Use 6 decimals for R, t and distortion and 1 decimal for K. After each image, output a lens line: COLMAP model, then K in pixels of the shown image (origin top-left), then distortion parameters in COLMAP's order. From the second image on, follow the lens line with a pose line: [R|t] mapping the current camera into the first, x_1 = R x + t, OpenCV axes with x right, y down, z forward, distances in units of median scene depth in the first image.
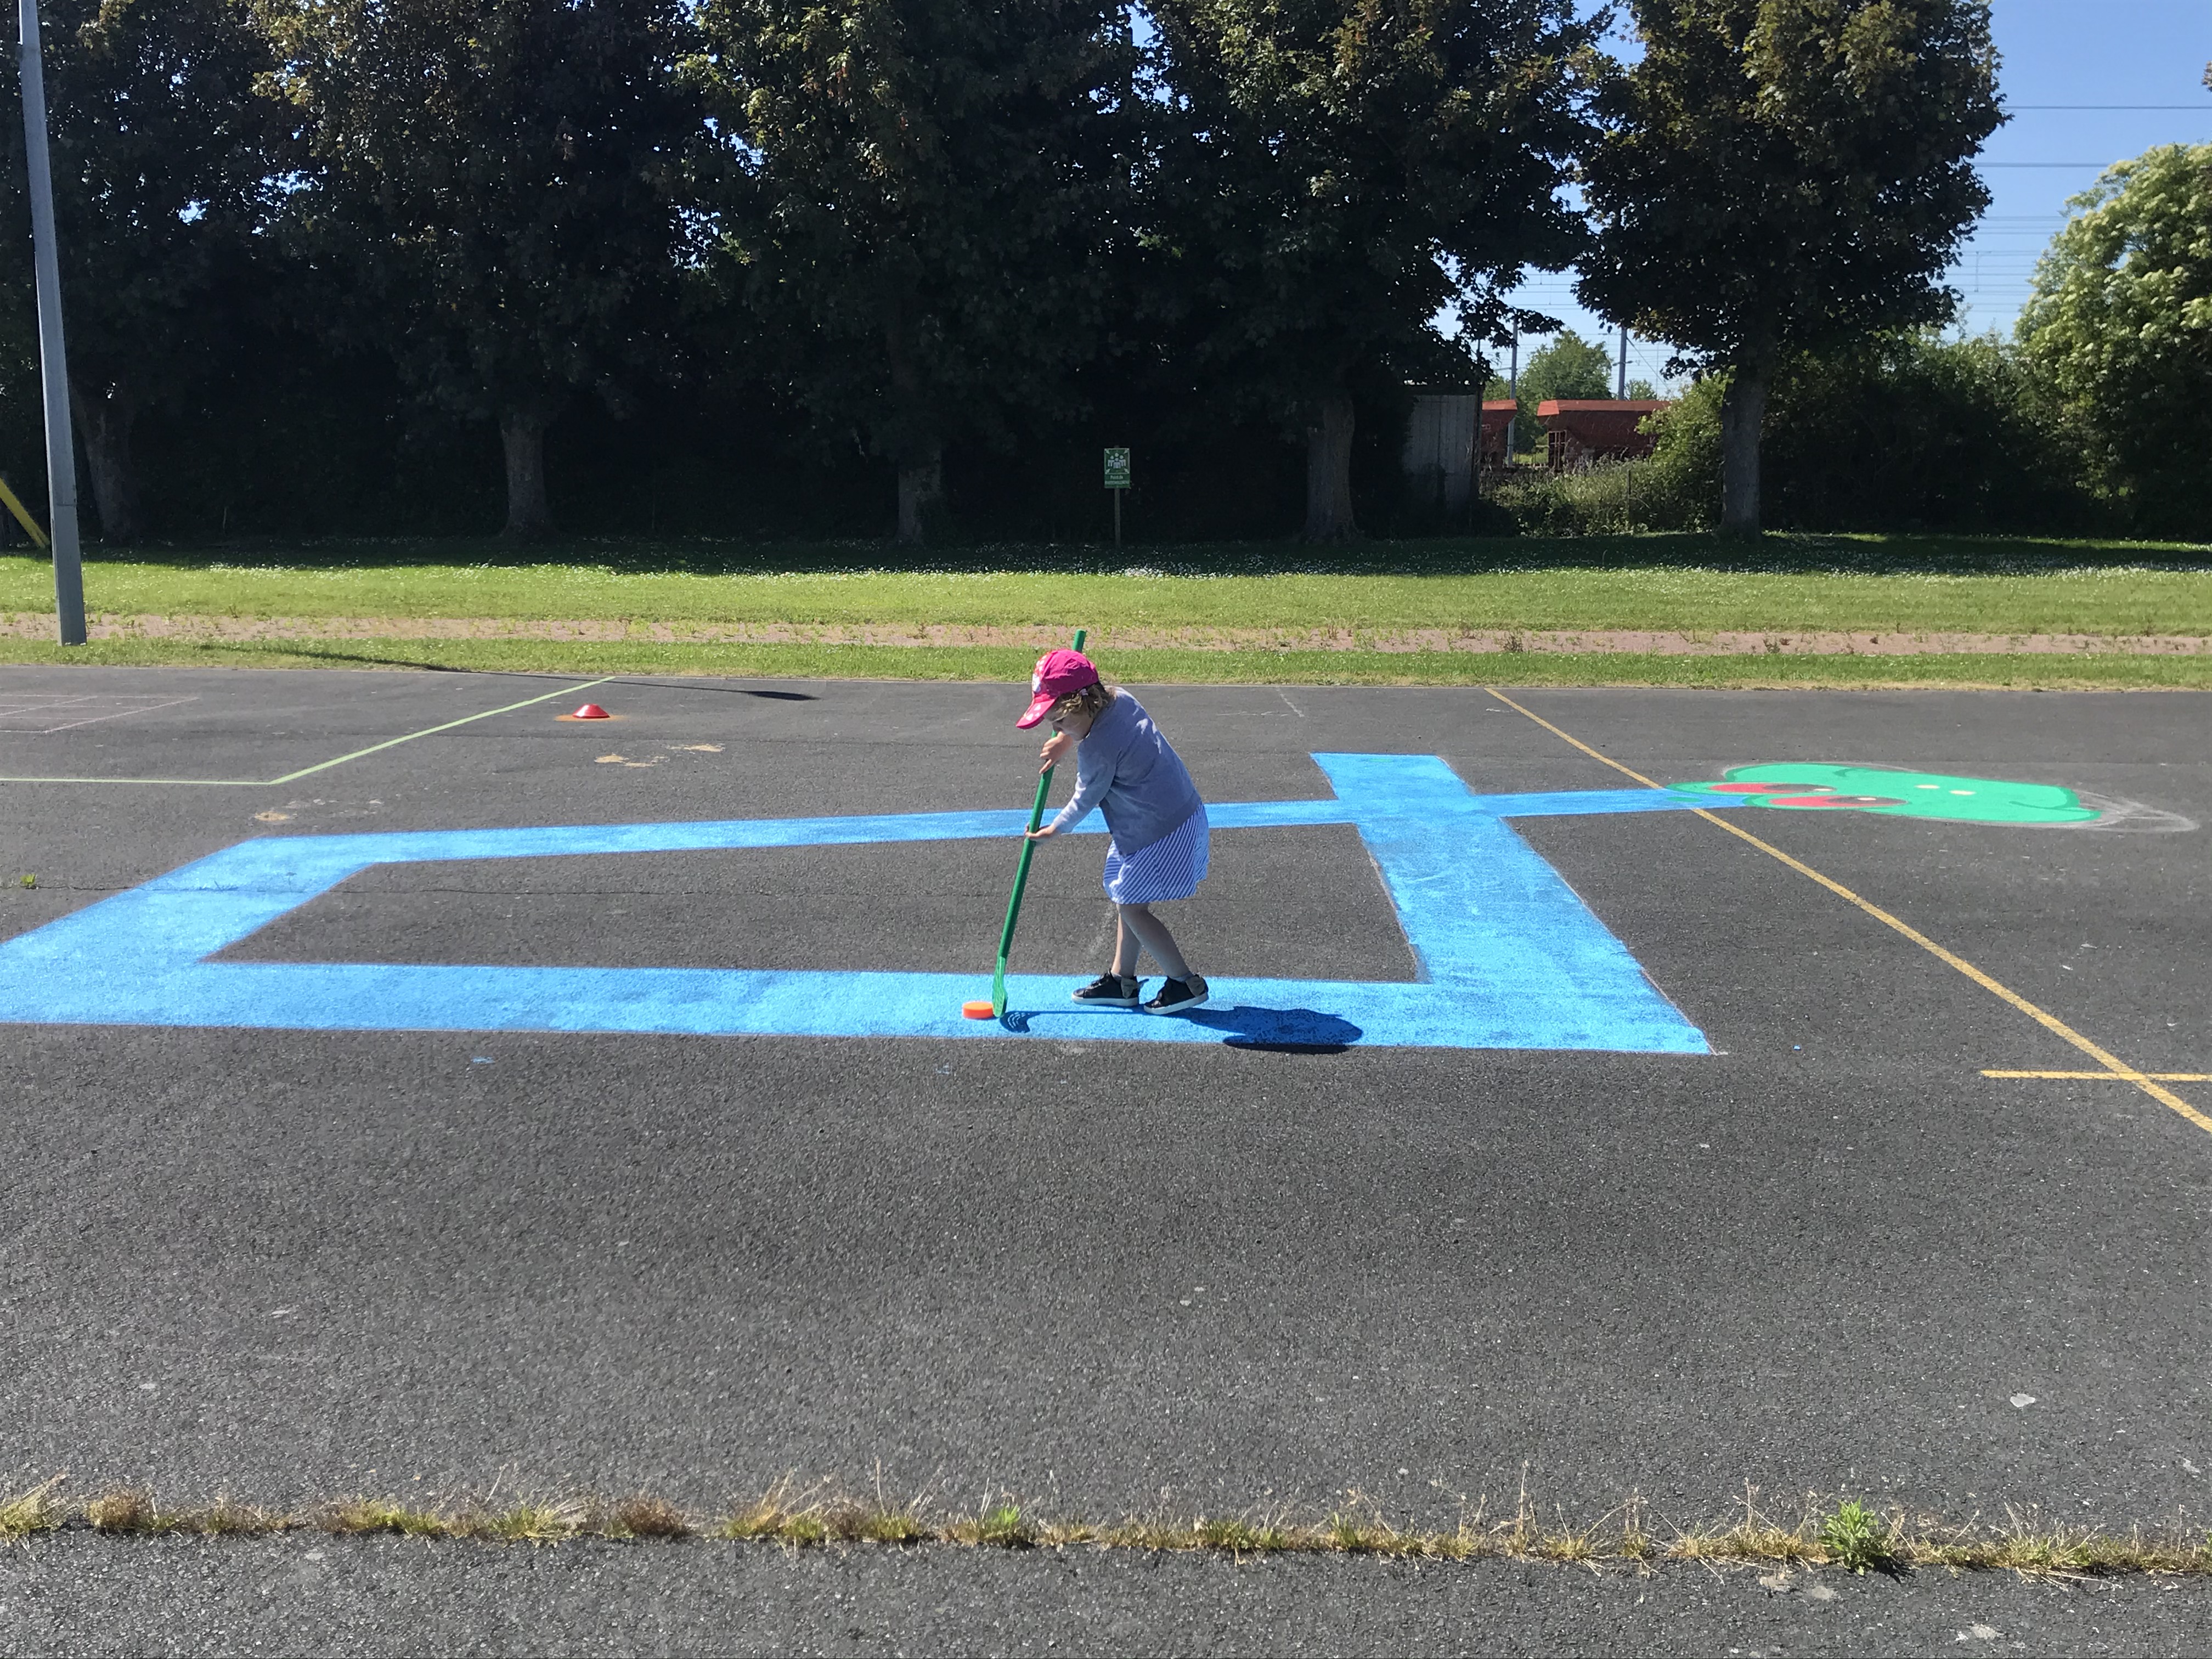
lens RADIAL K [[2276.3, 0, 1096.5], [0, 2276.3, 838.6], [0, 0, 1]] dist [0.023747, 0.000000]
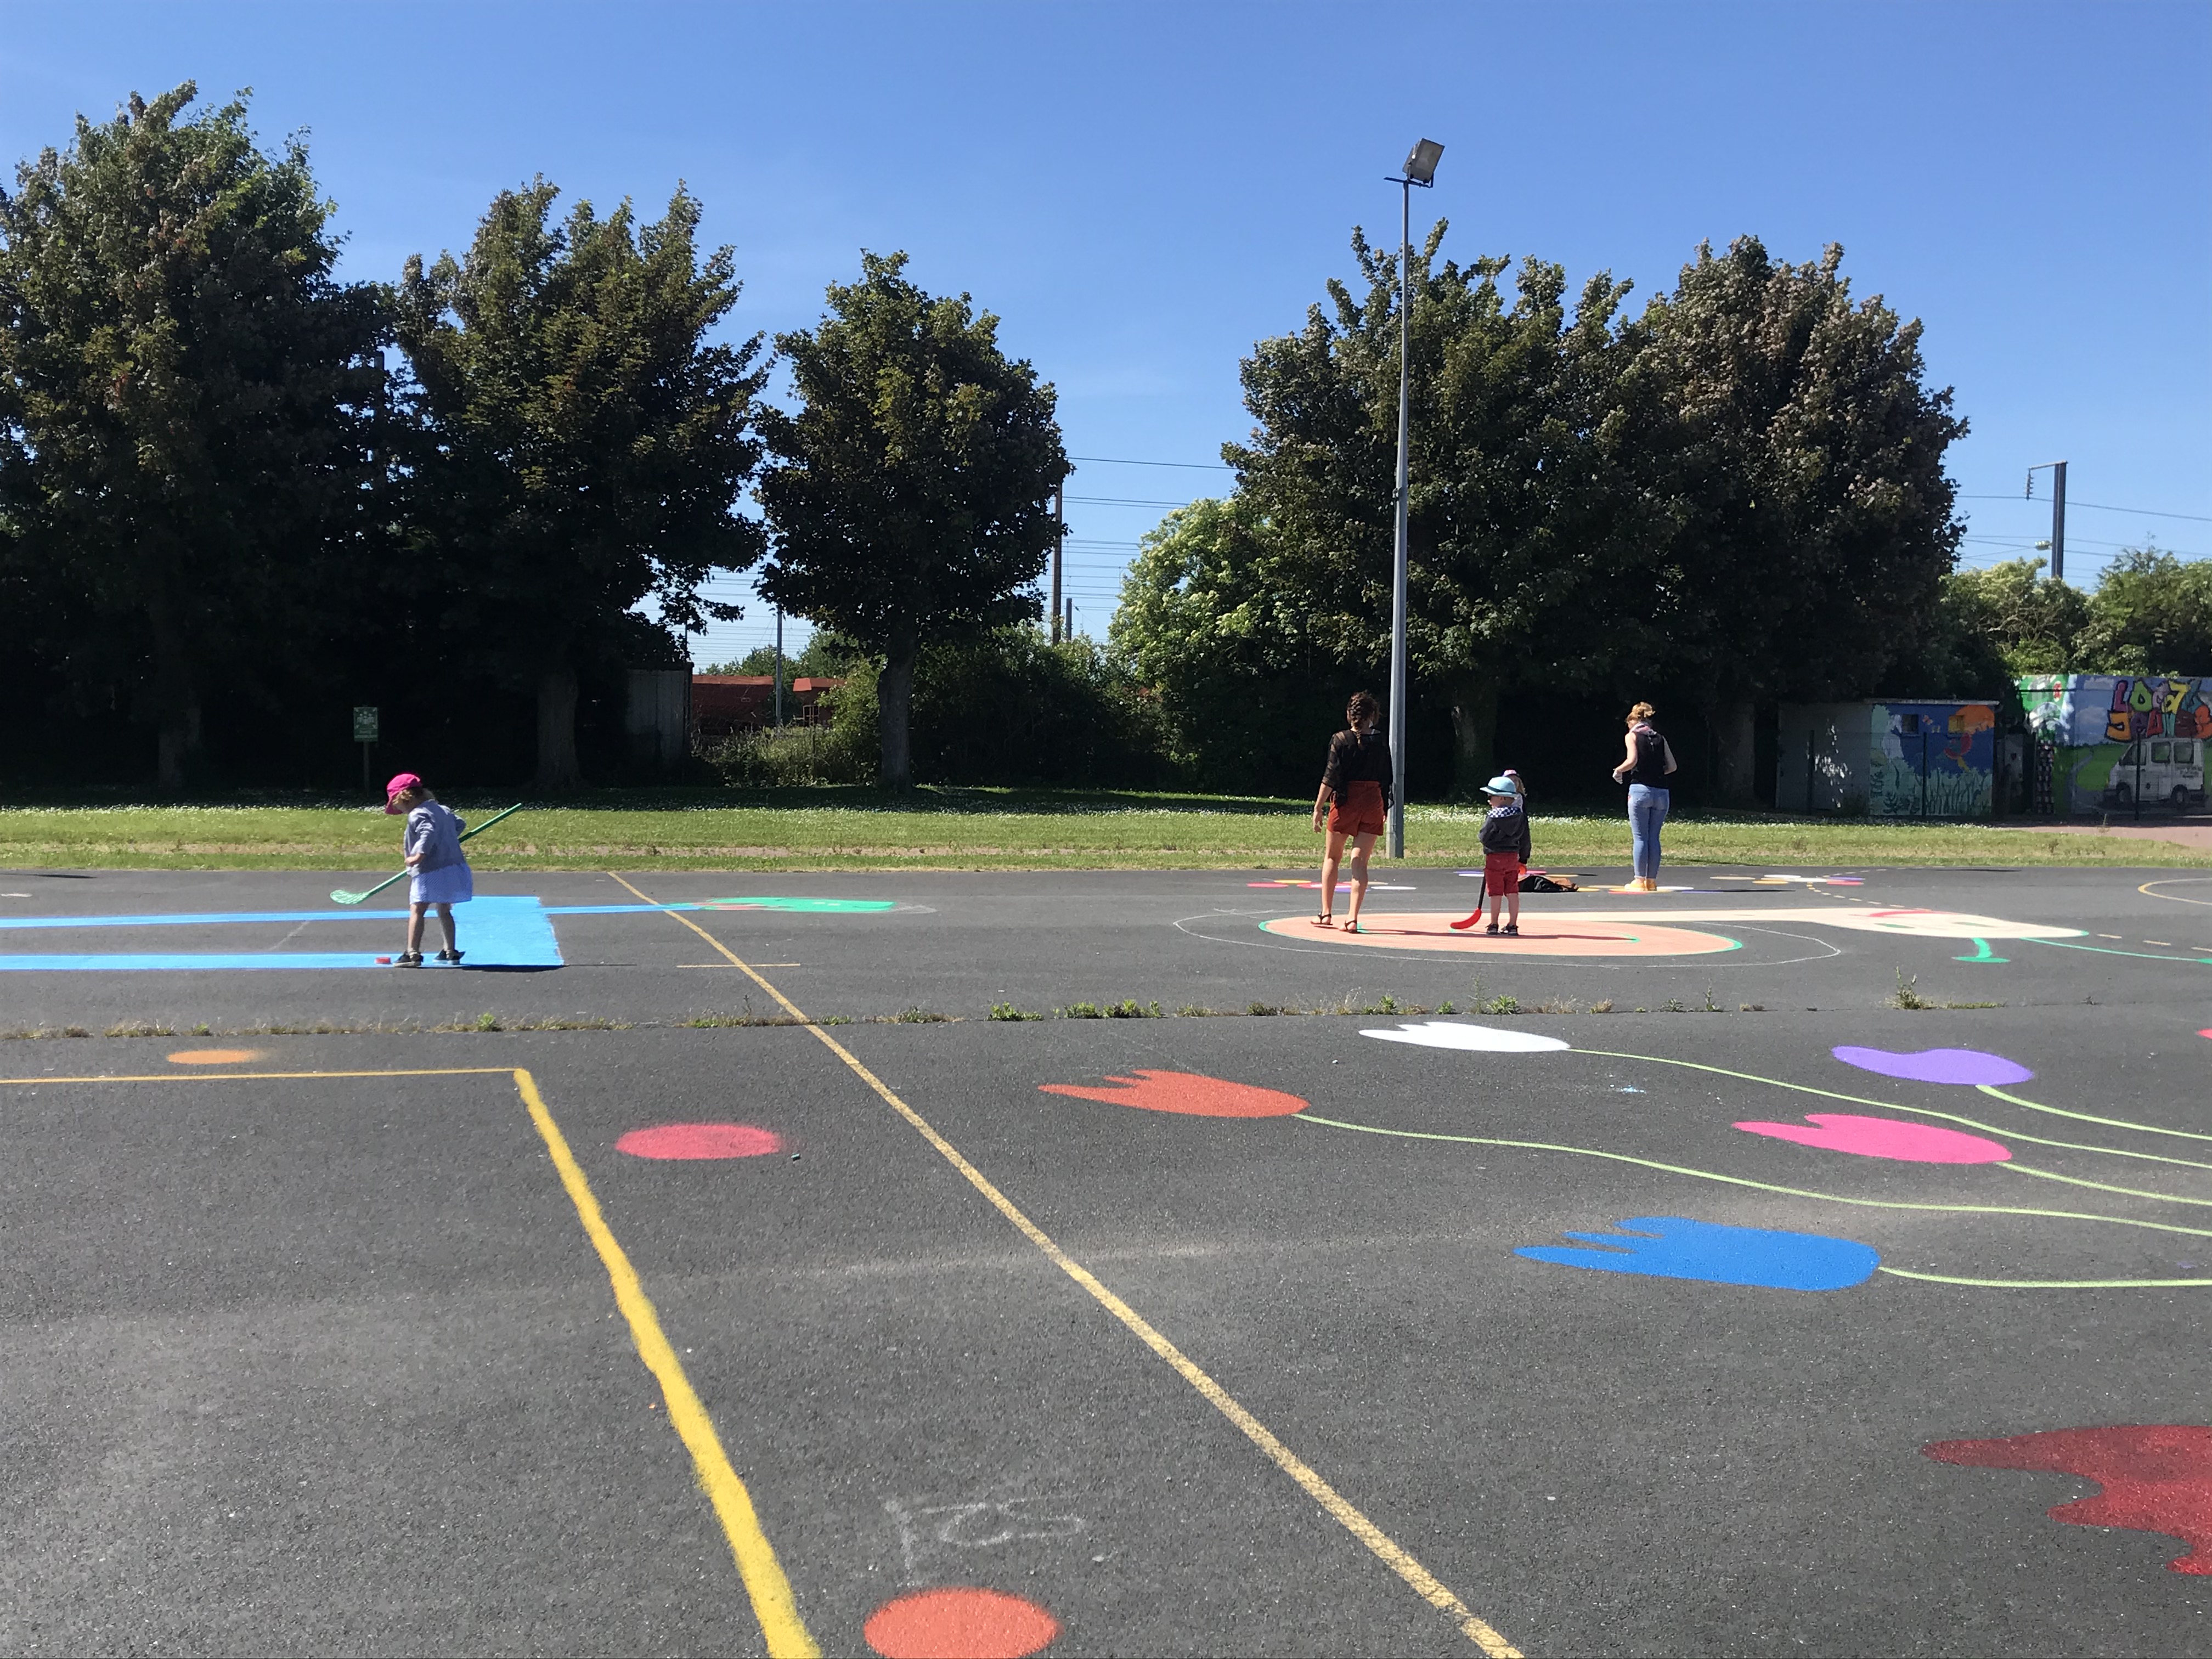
lens RADIAL K [[2276.3, 0, 1111.1], [0, 2276.3, 823.7], [0, 0, 1]] dist [0.023747, 0.000000]
pose [[0.952156, 0.004854, 0.305573, 0.015938], [0.033383, 0.992239, -0.119783, 0.038657], [-0.303783, 0.124253, 0.944604, -0.200504]]
